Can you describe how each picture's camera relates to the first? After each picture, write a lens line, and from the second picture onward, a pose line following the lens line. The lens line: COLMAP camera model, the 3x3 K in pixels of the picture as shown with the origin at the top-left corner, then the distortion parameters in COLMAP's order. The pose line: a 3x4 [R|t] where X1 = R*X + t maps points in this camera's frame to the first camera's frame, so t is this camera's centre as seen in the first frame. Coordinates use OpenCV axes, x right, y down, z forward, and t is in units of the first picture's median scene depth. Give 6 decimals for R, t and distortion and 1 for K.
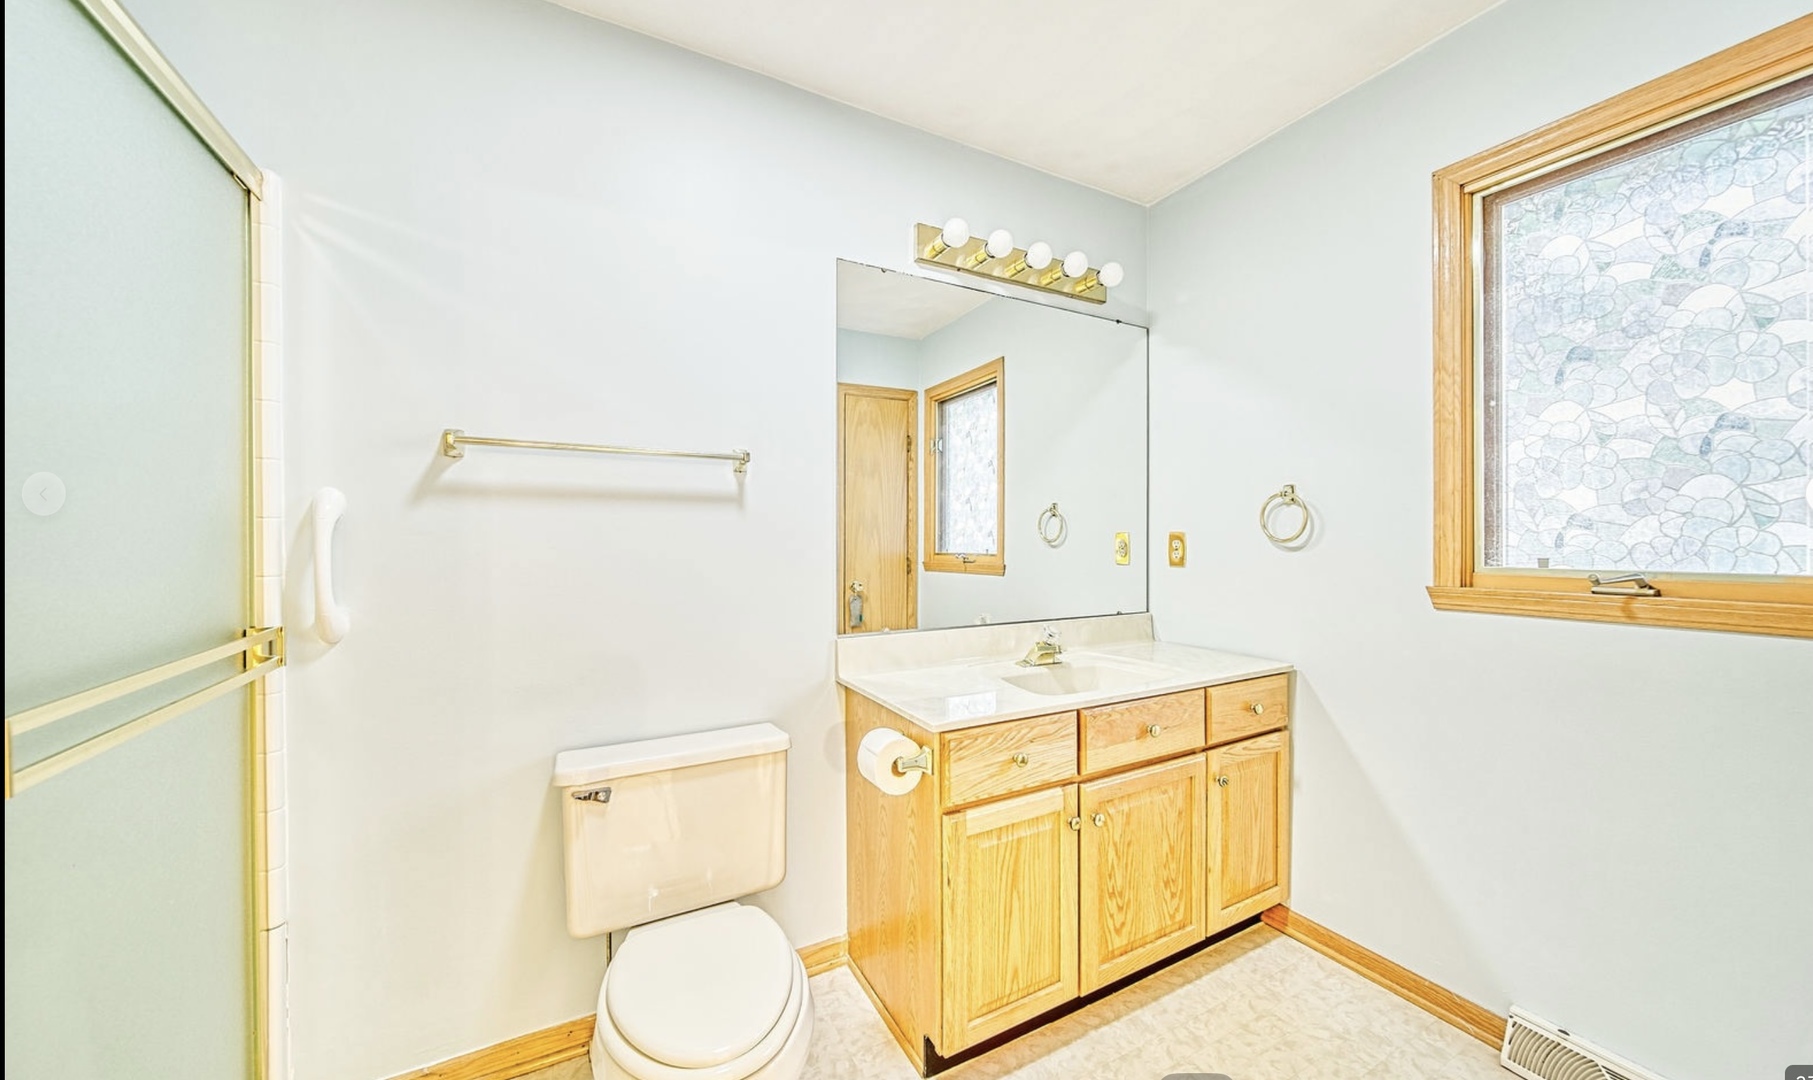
lens RADIAL K [[642.6, 0, 914.0], [0, 642.6, 545.6], [0, 0, 1]] dist [0.000589, 0.000066]
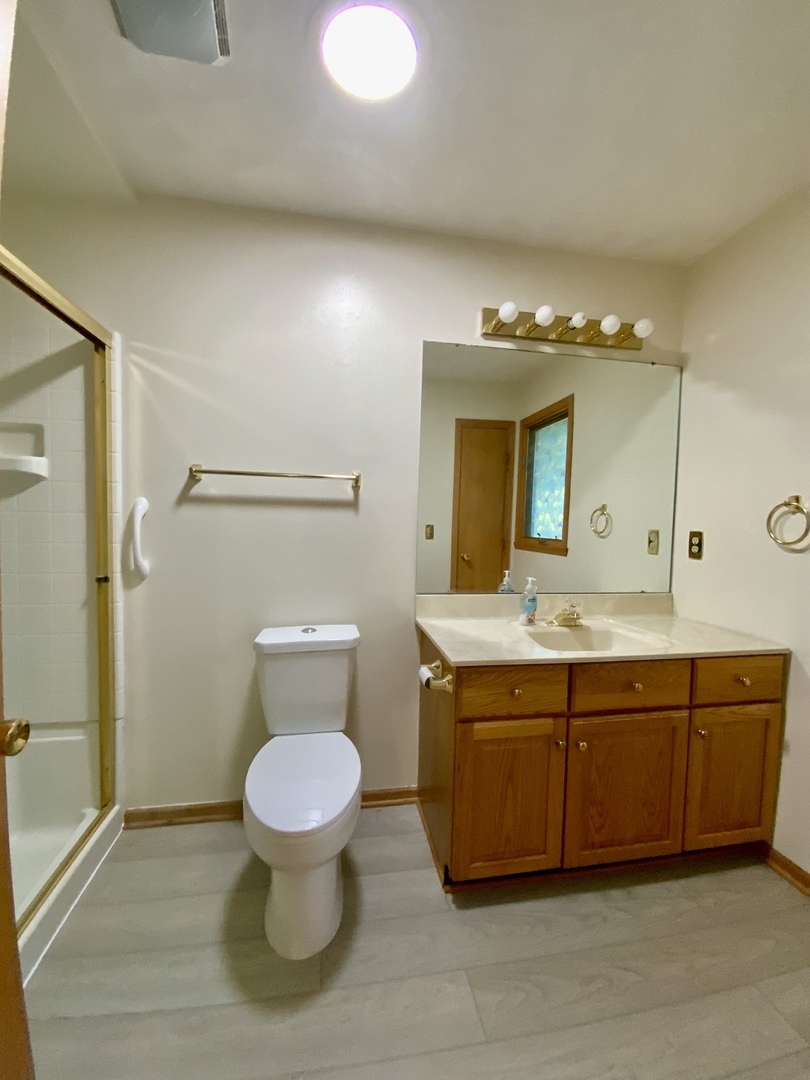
lens RADIAL K [[428.6, 0, 401.6], [0, 428.6, 540.0], [0, 0, 1]] dist [0.016753, -0.015984]
pose [[0.943743, 0.040483, -0.328191, 0.169974], [-0.027266, 0.998625, 0.044778, -0.029817], [0.329553, -0.033310, 0.943549, 0.029853]]
